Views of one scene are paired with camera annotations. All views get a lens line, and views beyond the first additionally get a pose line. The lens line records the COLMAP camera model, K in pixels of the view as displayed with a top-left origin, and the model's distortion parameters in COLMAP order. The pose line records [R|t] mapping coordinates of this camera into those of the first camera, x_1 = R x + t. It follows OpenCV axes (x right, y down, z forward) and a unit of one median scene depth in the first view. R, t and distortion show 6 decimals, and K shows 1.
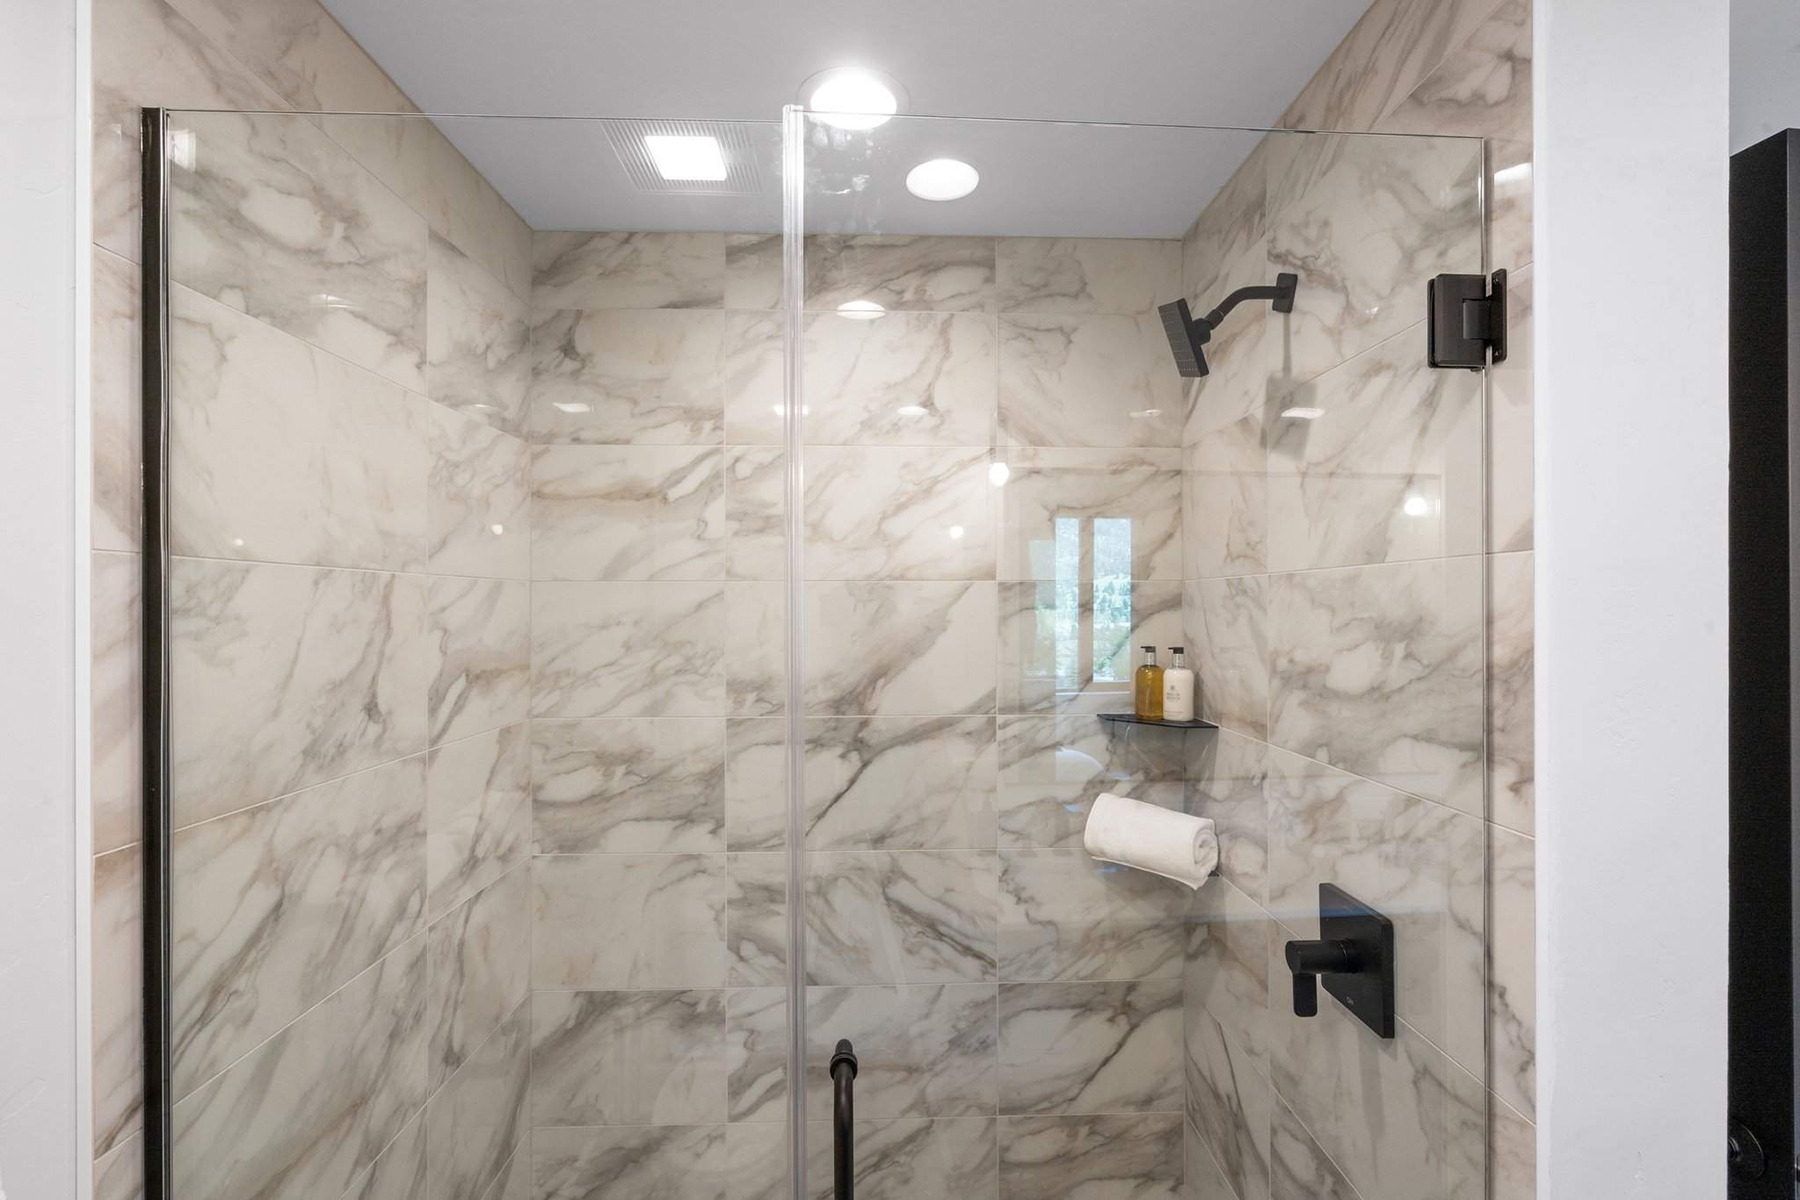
lens RADIAL K [[820.2, 0, 915.6], [0, 820.2, 602.0], [0, 0, 1]] dist [-0.001152, 0.000017]
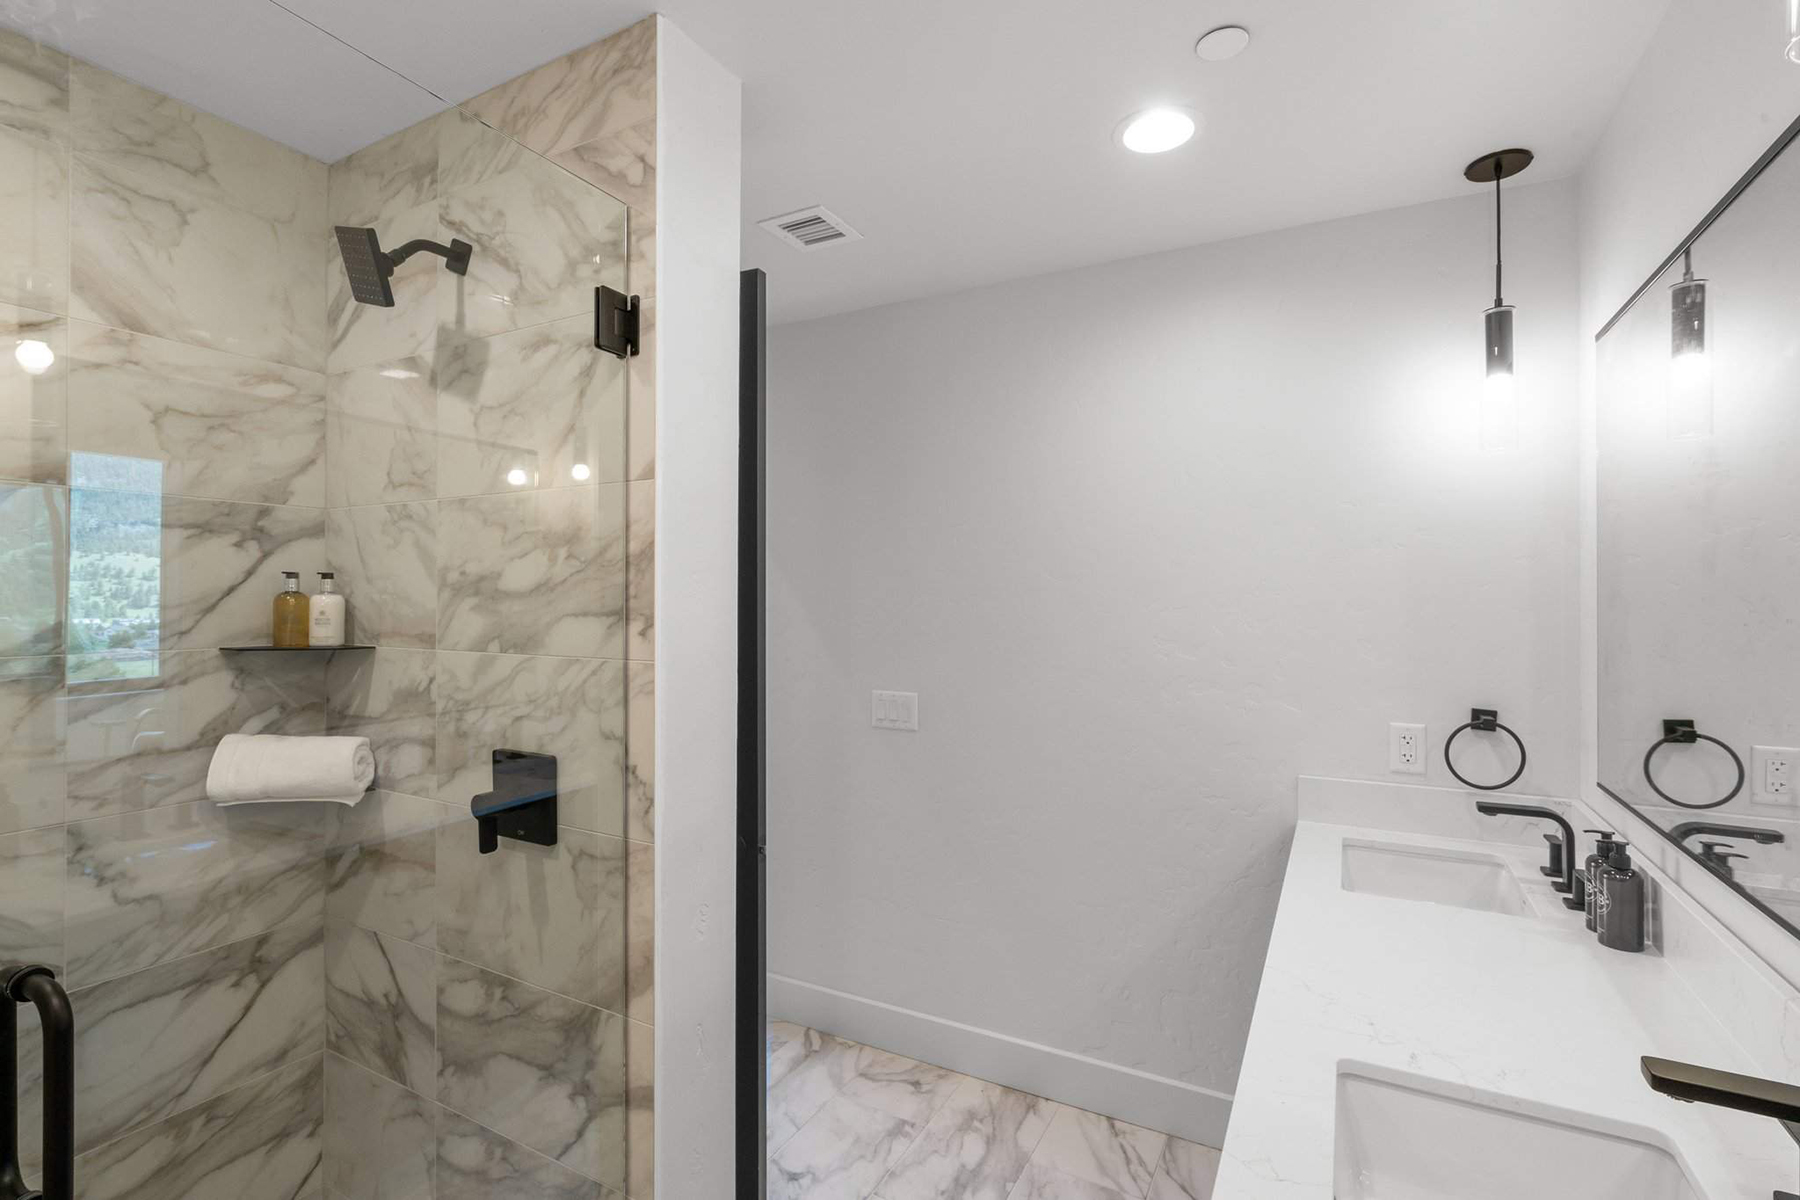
lens RADIAL K [[820.2, 0, 915.6], [0, 820.2, 602.0], [0, 0, 1]] dist [-0.001152, 0.000017]
pose [[0.496776, -0.001694, 0.867877, -0.225884], [-0.002604, 0.999991, 0.003443, 0.101759], [-0.867875, -0.003970, 0.496767, -0.137518]]
